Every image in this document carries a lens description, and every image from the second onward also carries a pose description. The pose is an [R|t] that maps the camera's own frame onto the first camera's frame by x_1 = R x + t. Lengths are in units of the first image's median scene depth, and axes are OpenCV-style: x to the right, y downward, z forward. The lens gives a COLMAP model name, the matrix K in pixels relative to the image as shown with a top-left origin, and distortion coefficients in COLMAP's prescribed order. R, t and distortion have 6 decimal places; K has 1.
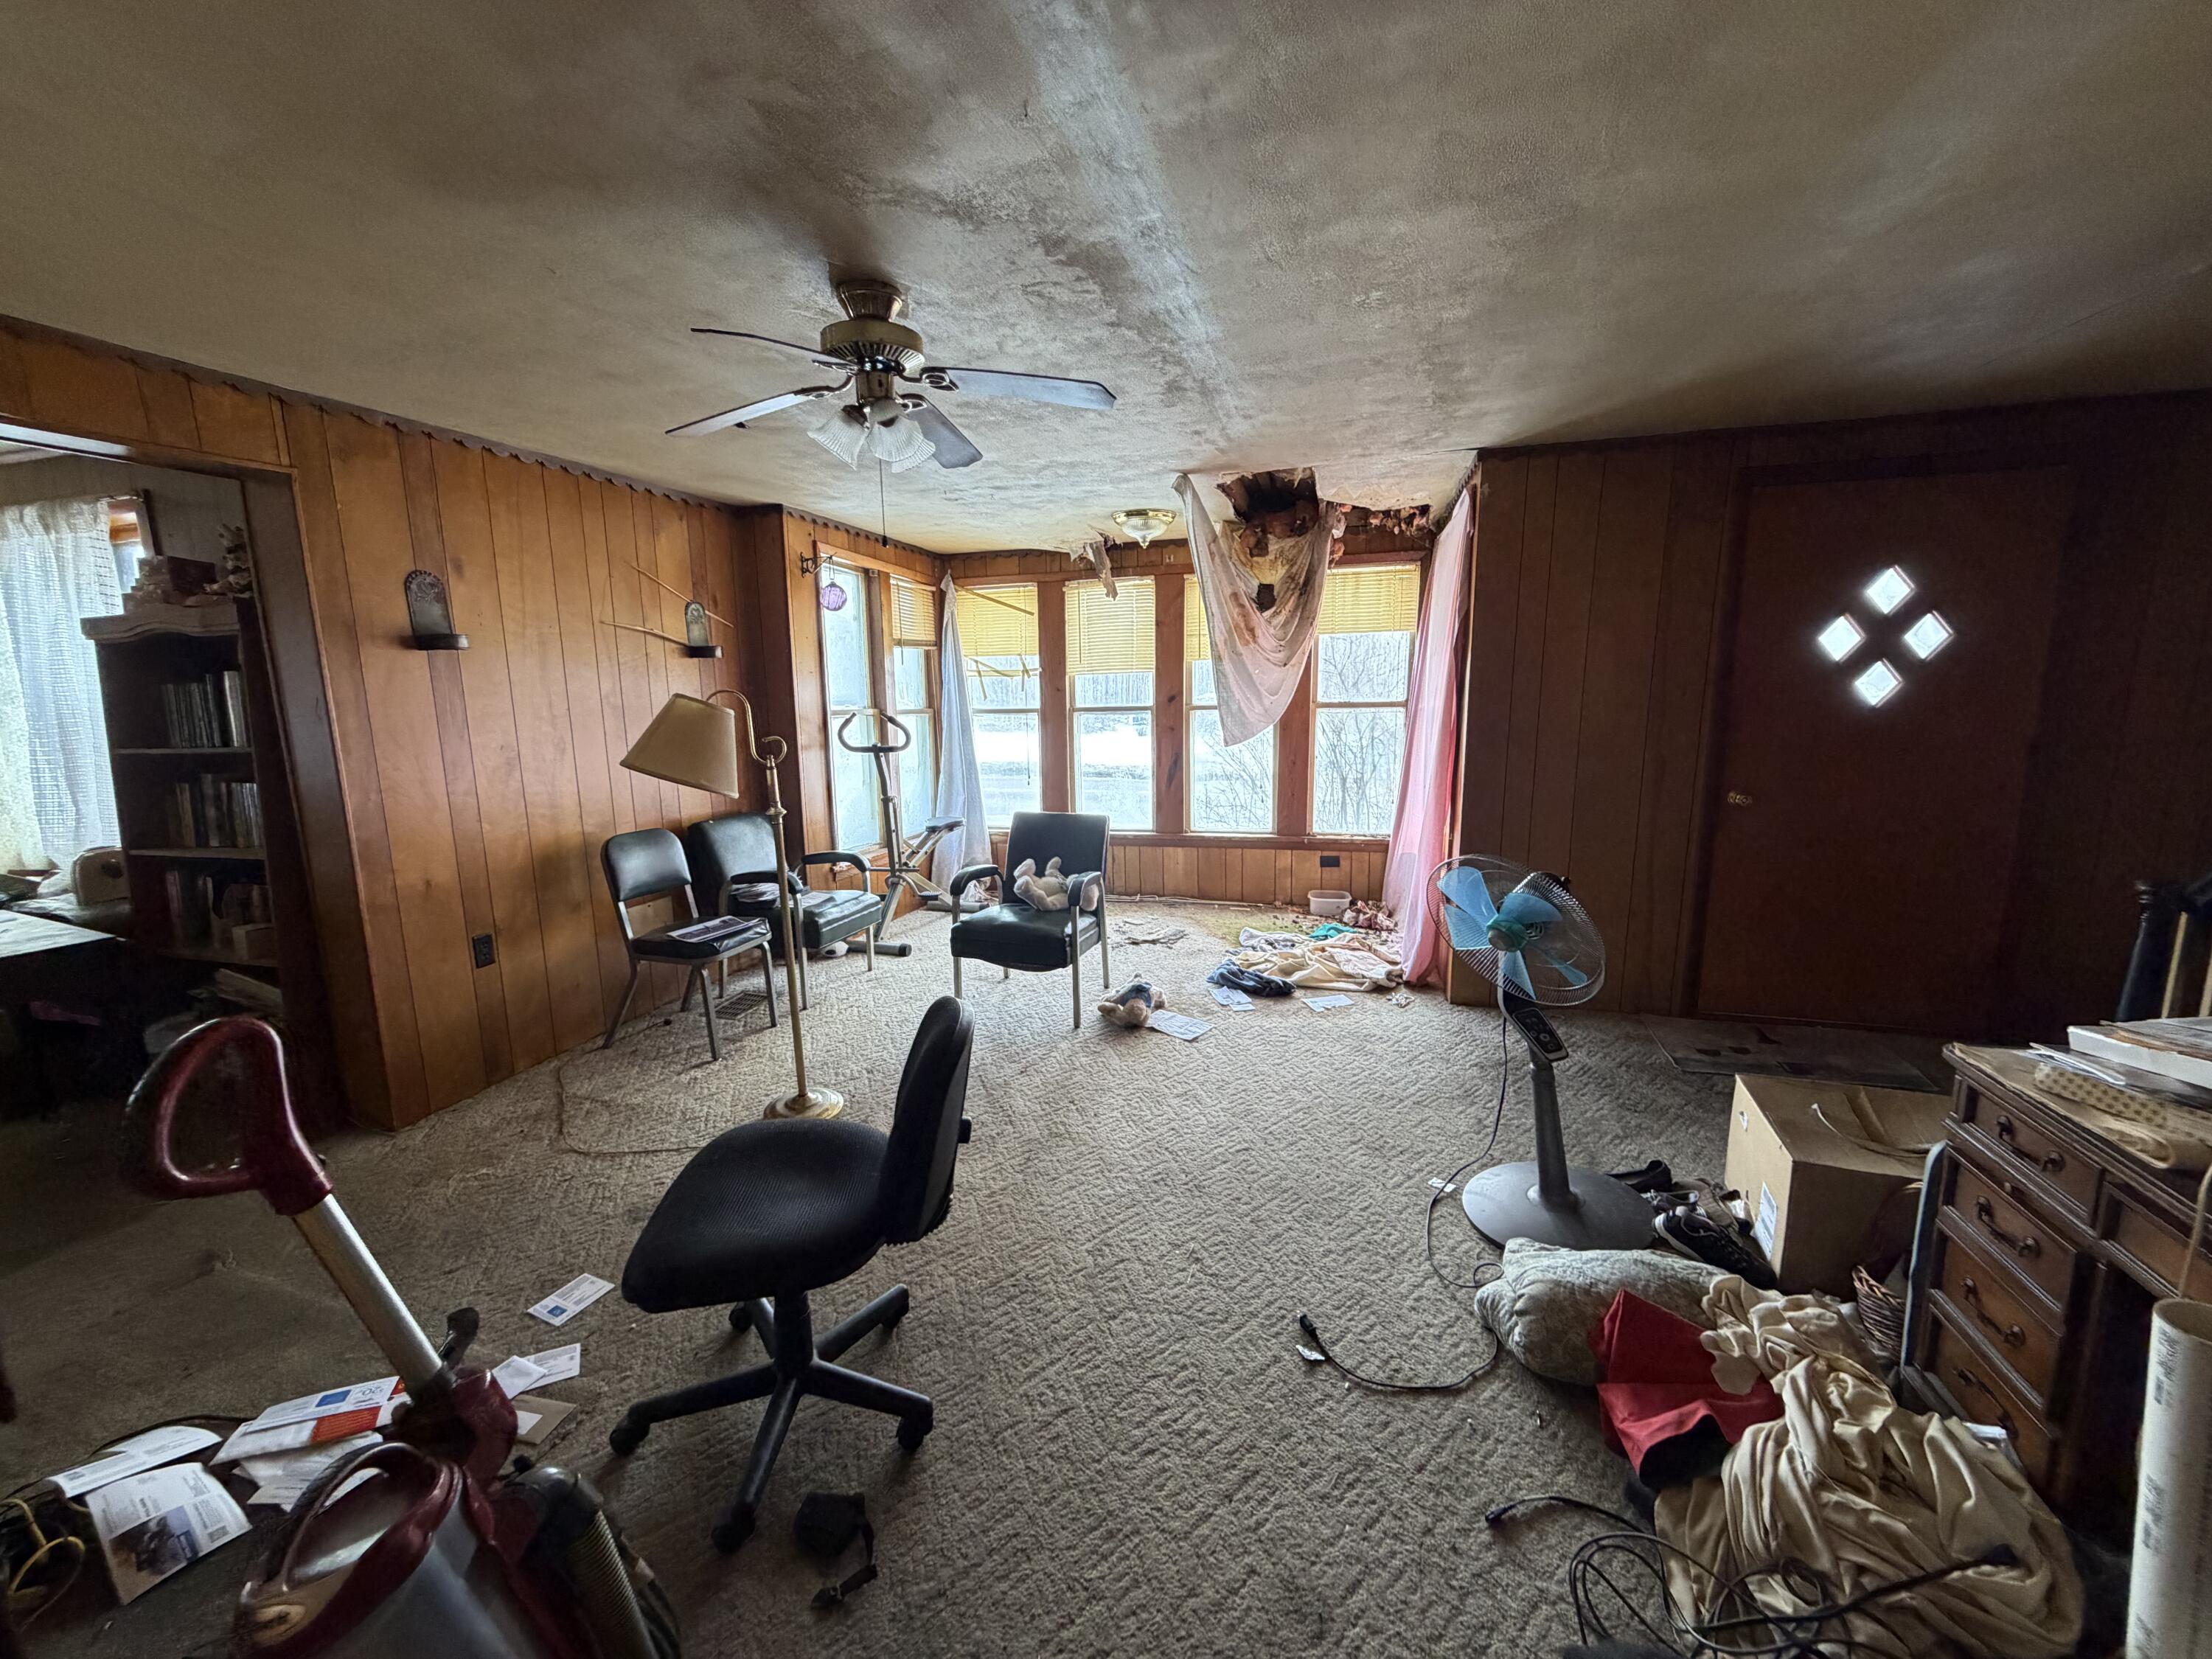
lens RADIAL K [[880.7, 0, 1099.0], [0, 880.7, 829.0], [0, 0, 1]] dist [0.000663, 0.000355]
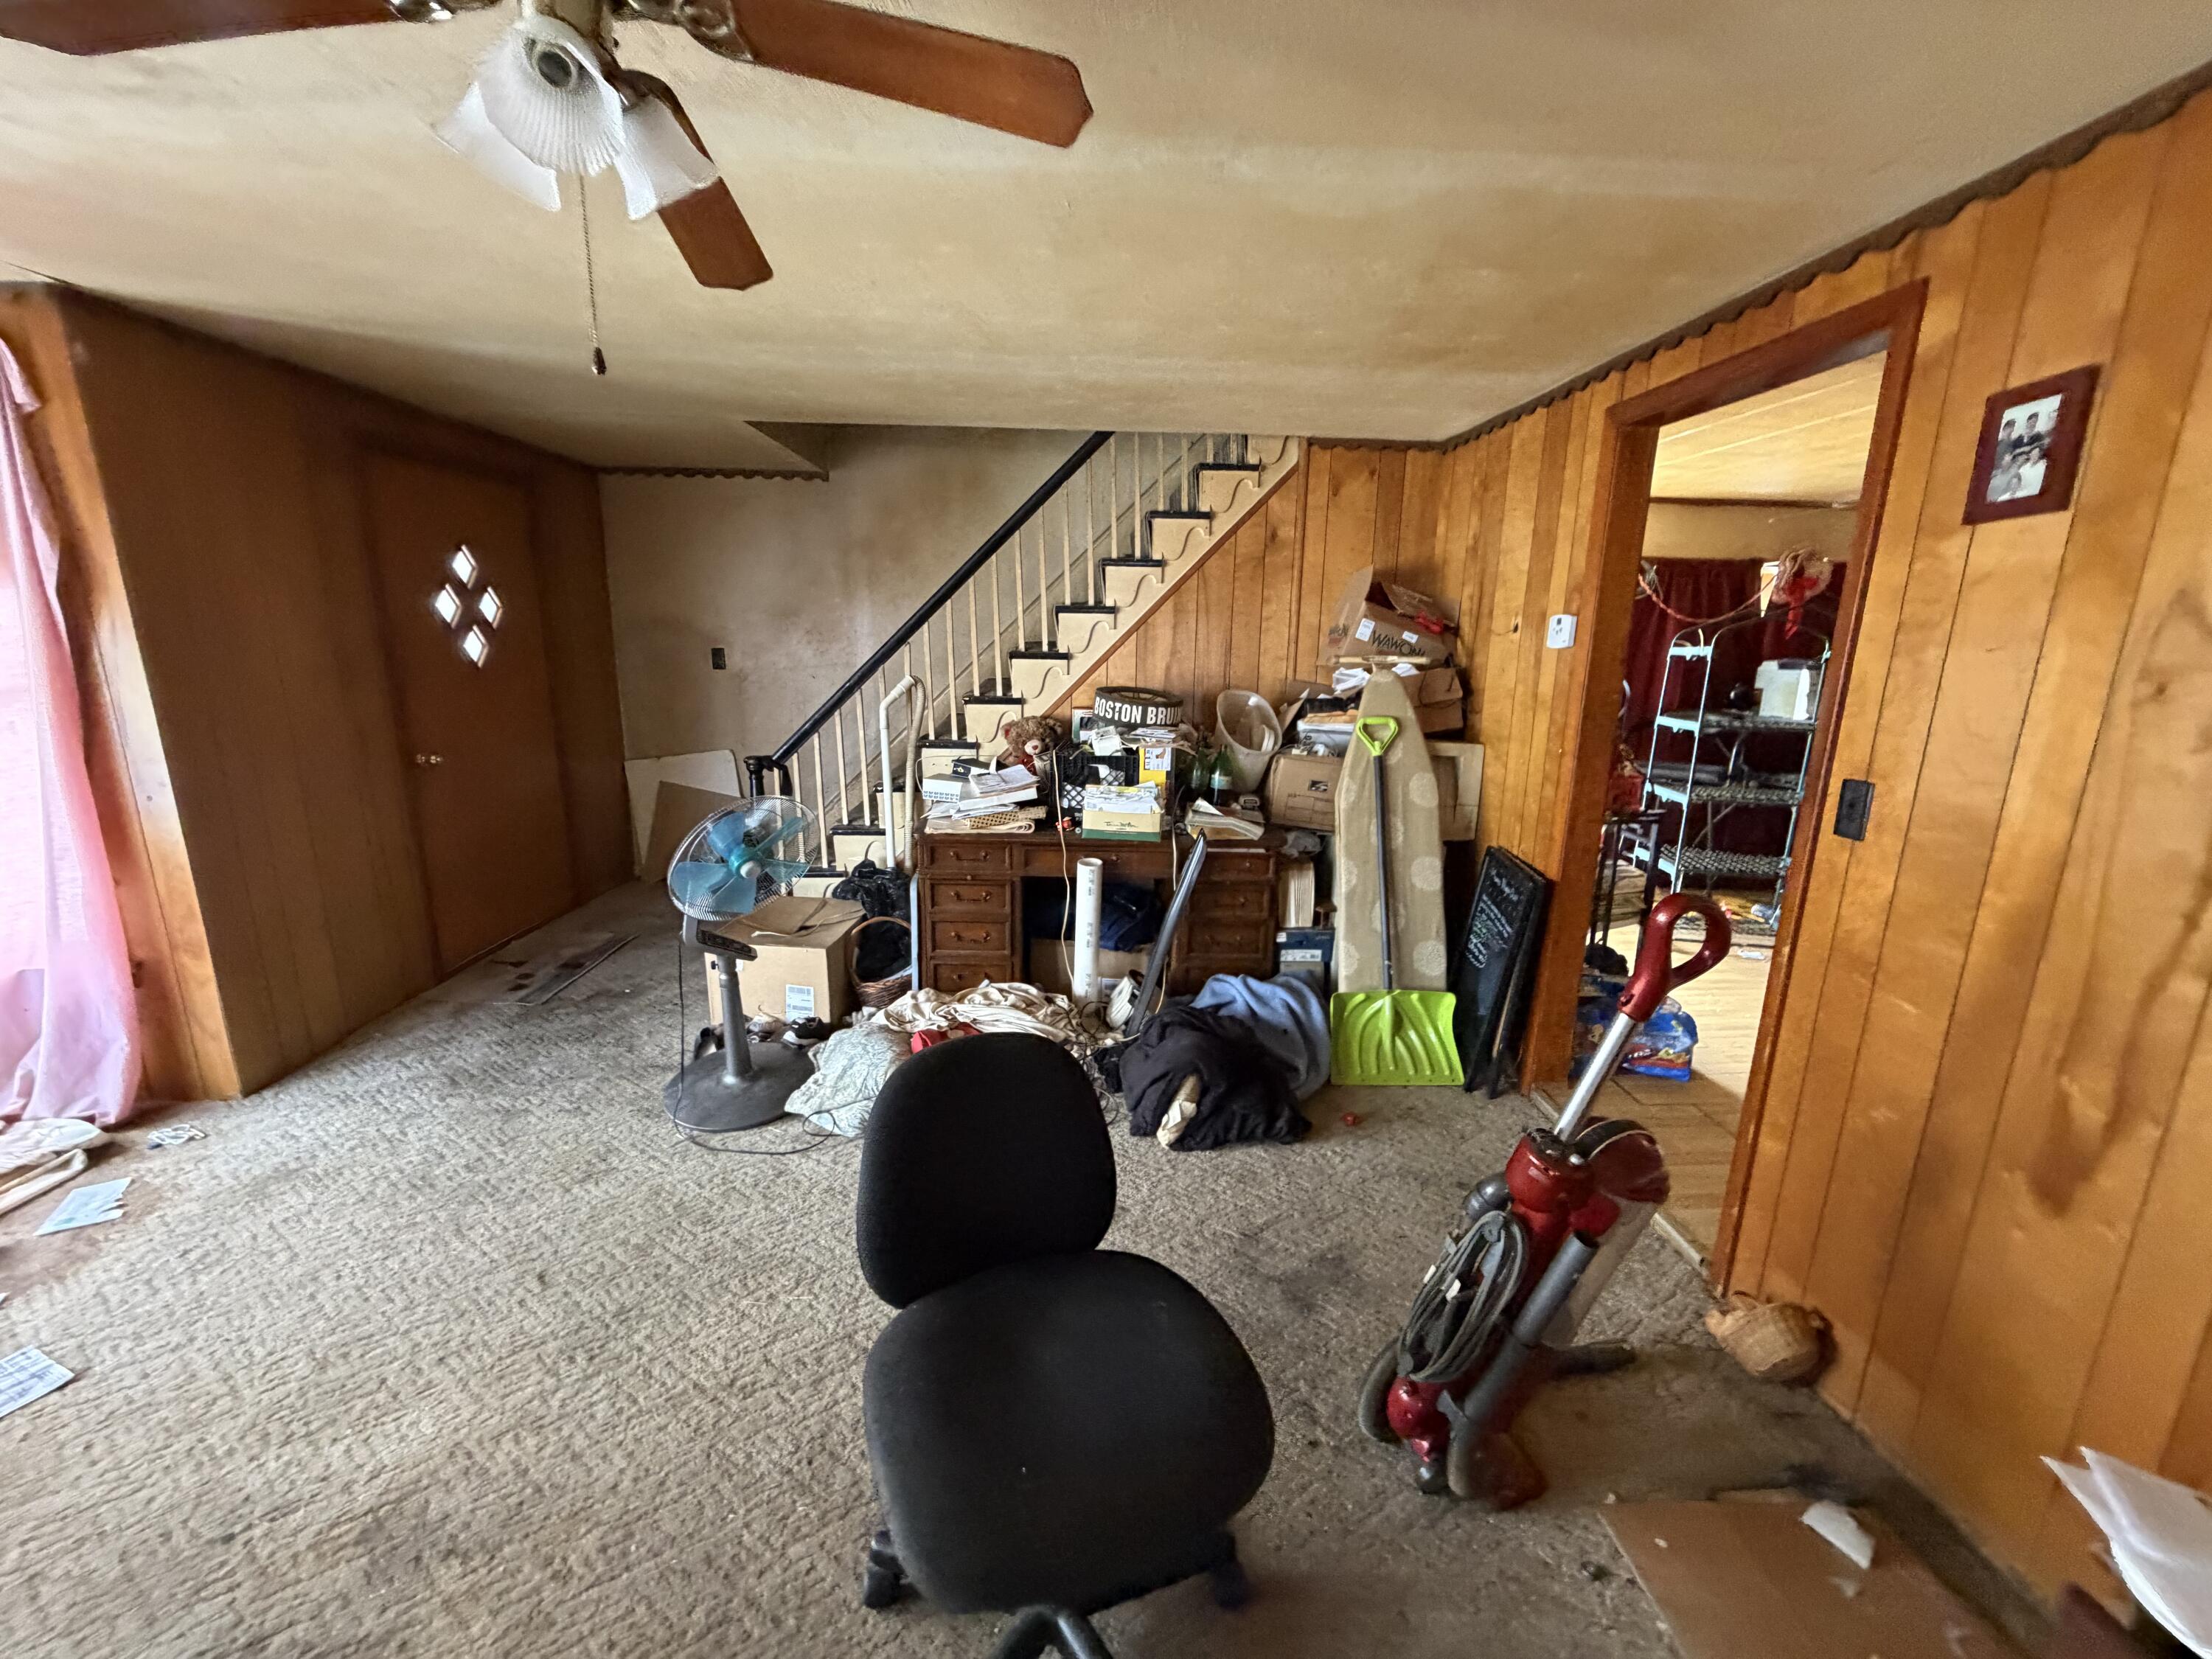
lens RADIAL K [[880.7, 0, 1099.0], [0, 880.7, 829.0], [0, 0, 1]] dist [0.000663, 0.000355]
pose [[-0.269320, -0.205099, 0.940957, -0.404299], [0.160406, 0.953857, 0.253822, -0.078857], [-0.949598, 0.219295, -0.223994, 0.431928]]
